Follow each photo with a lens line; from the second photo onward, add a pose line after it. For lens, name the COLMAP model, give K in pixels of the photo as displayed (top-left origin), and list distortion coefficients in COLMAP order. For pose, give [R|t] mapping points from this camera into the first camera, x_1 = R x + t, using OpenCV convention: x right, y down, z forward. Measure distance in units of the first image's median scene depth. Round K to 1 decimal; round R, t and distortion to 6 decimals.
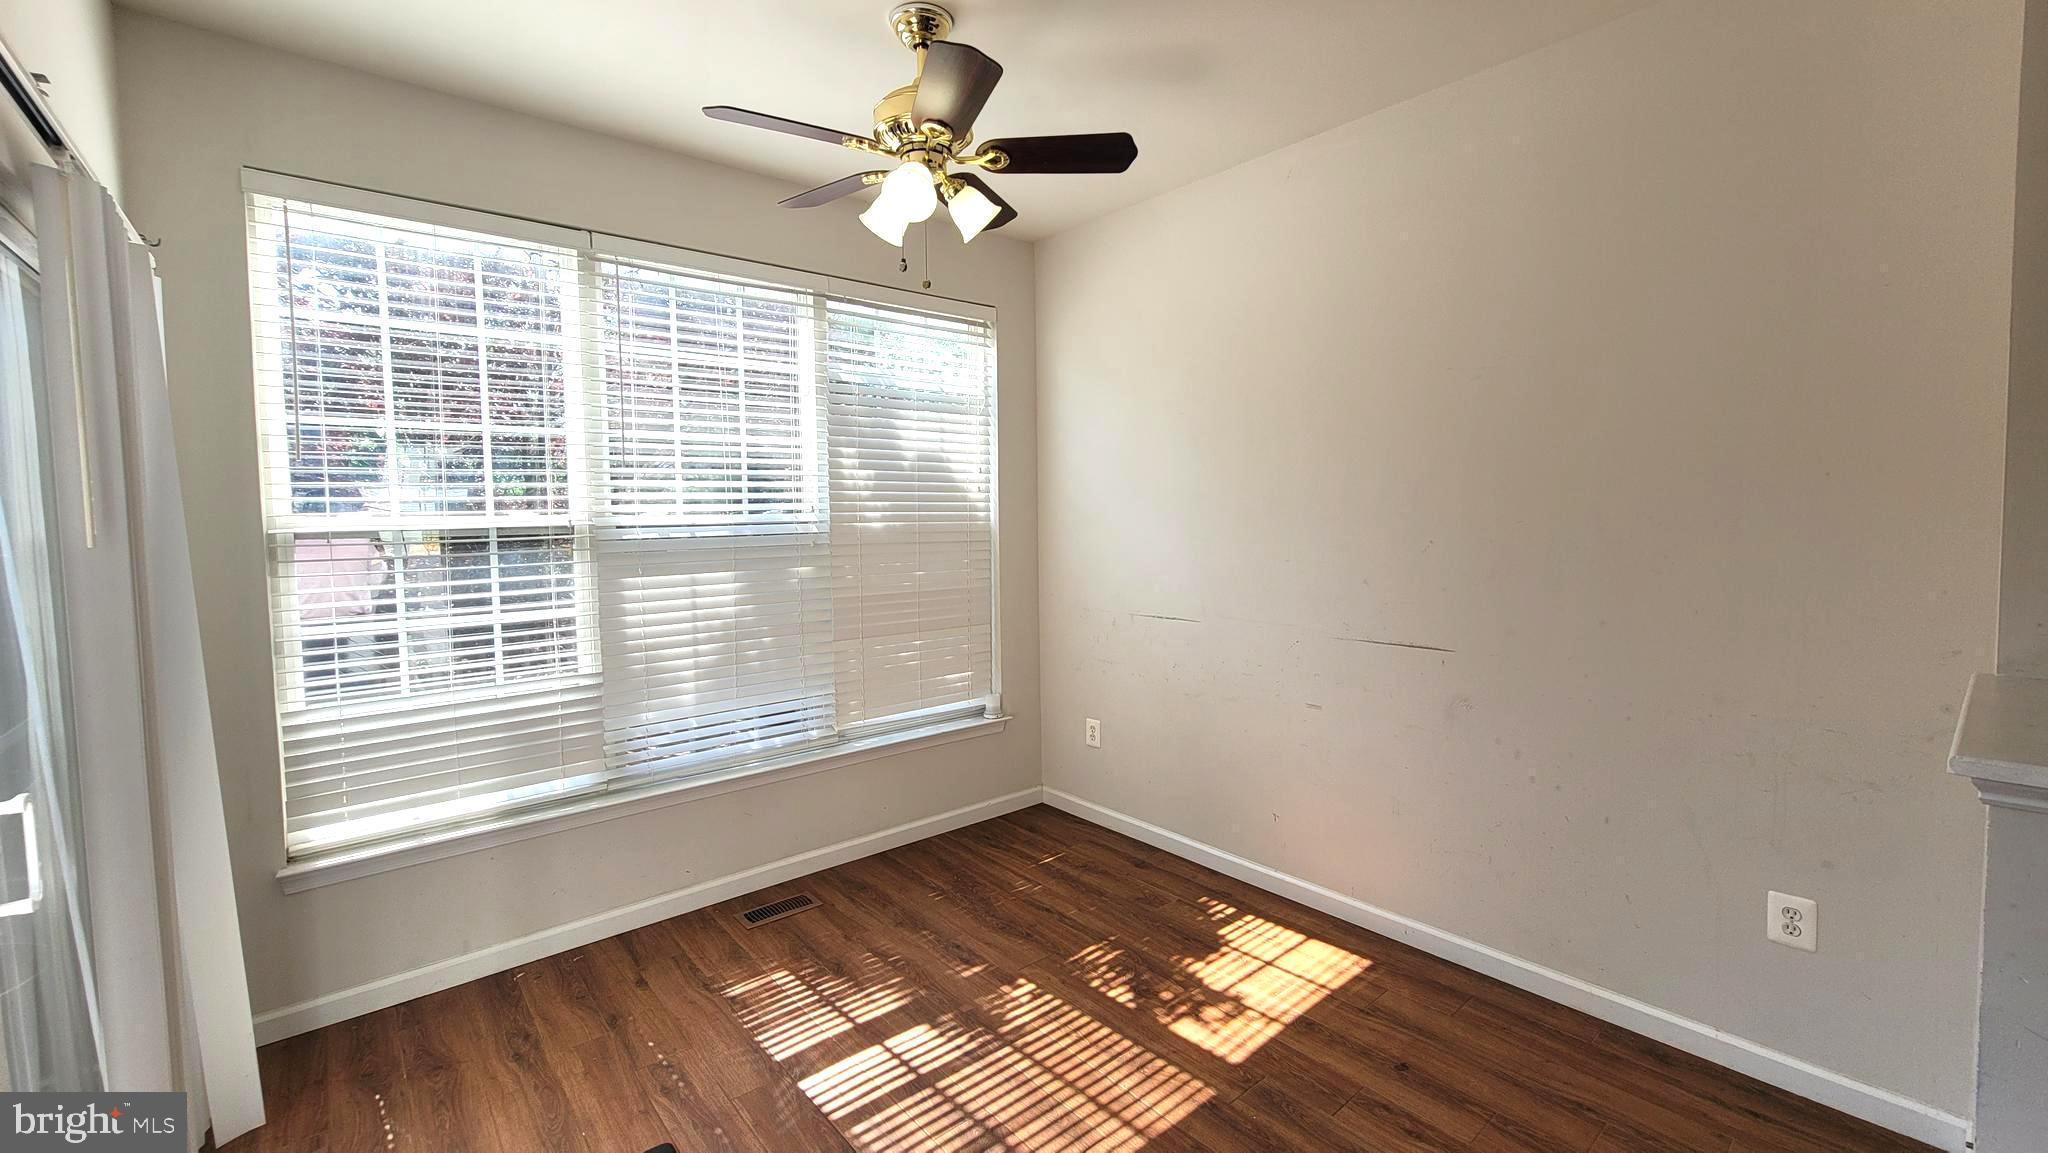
lens RADIAL K [[835.0, 0, 1022.3], [0, 835.0, 562.5], [0, 0, 1]] dist [-0.005241, 0.003747]
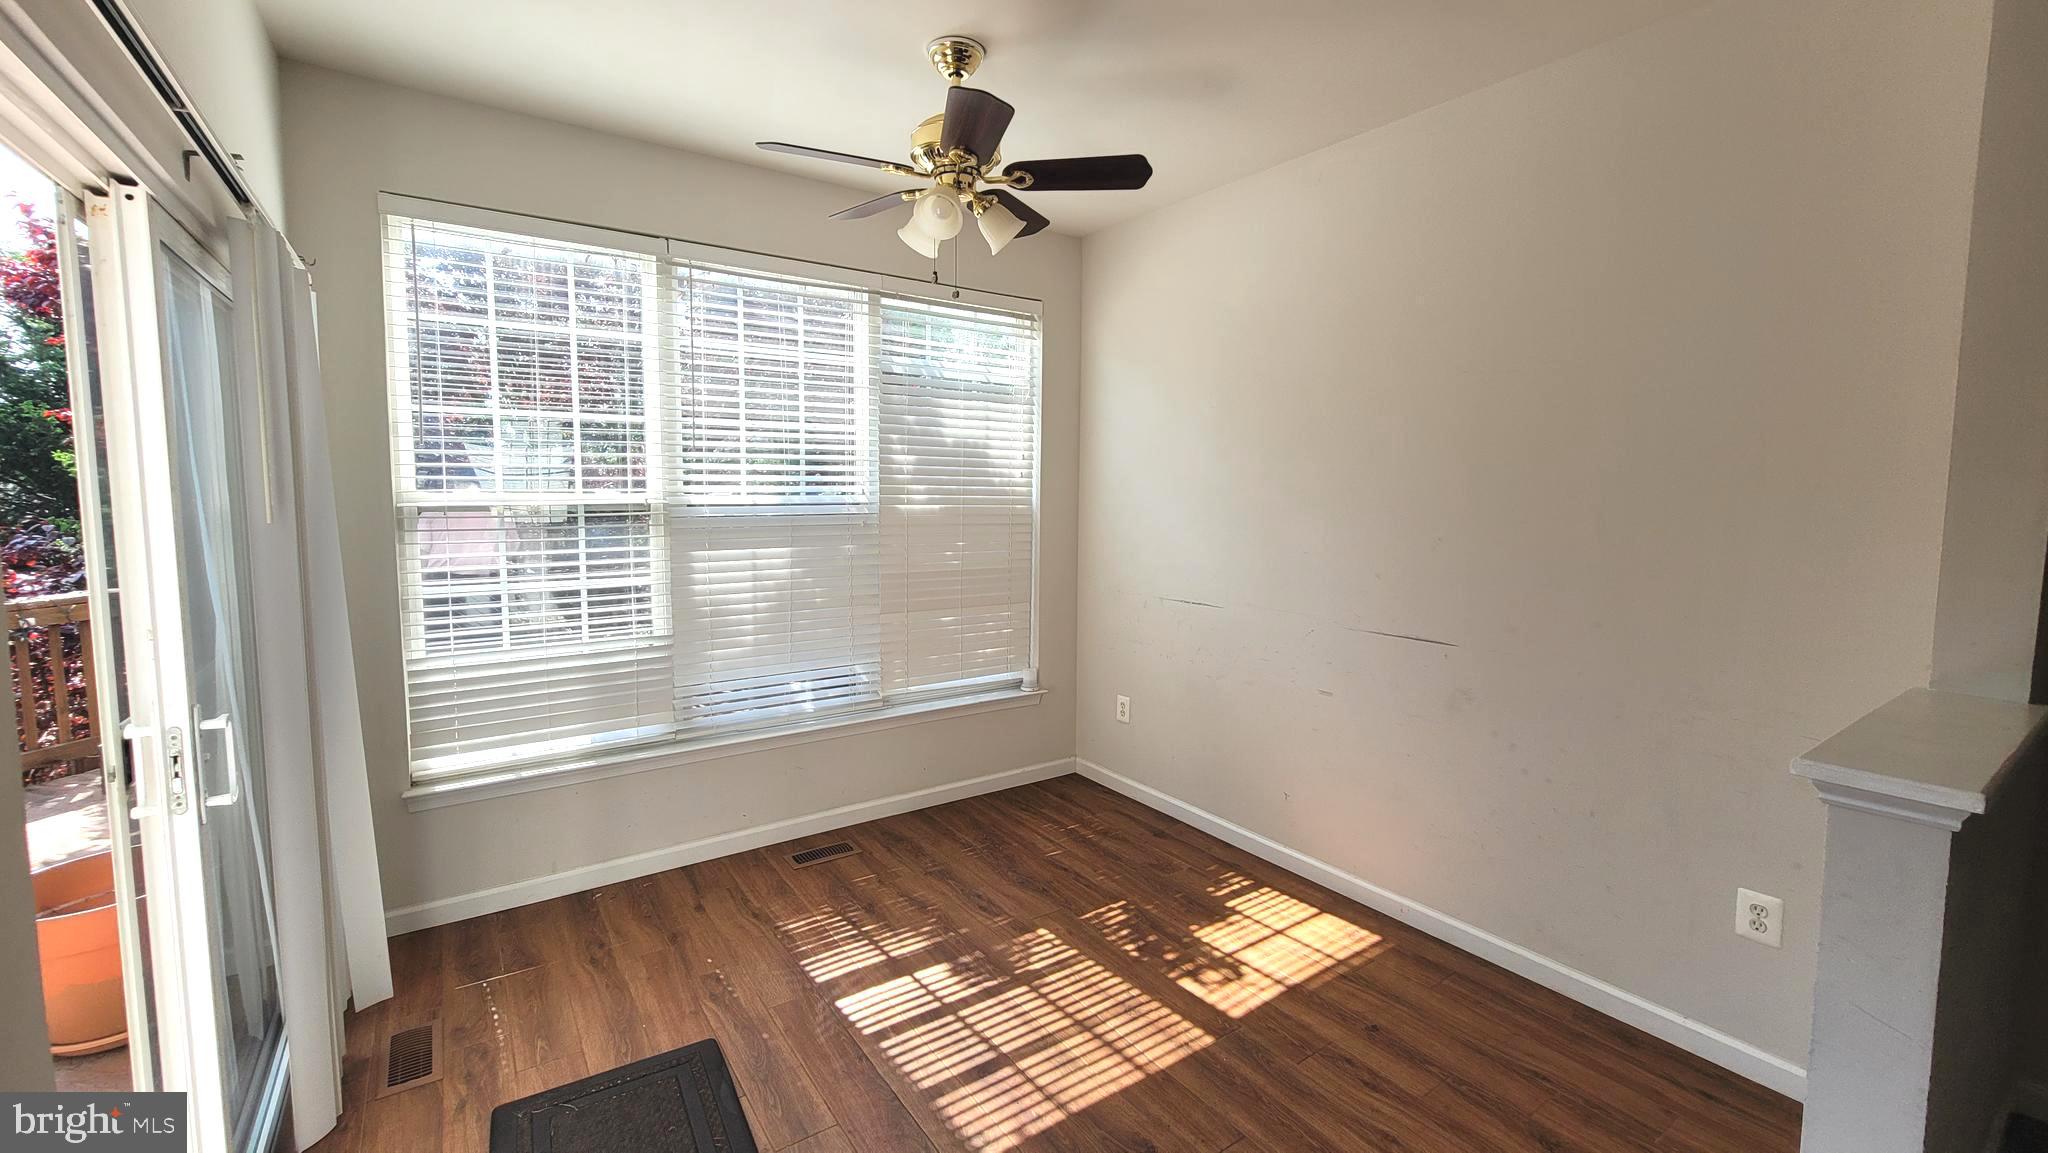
lens RADIAL K [[840.0, 0, 1027.2], [0, 840.0, 560.9], [0, 0, 1]] dist [-0.001343, 0.000117]
pose [[0.995645, 0.029970, -0.088272, 0.071678], [-0.027344, 0.999151, 0.030812, -0.016482], [0.089121, -0.028264, 0.995620, -0.084028]]
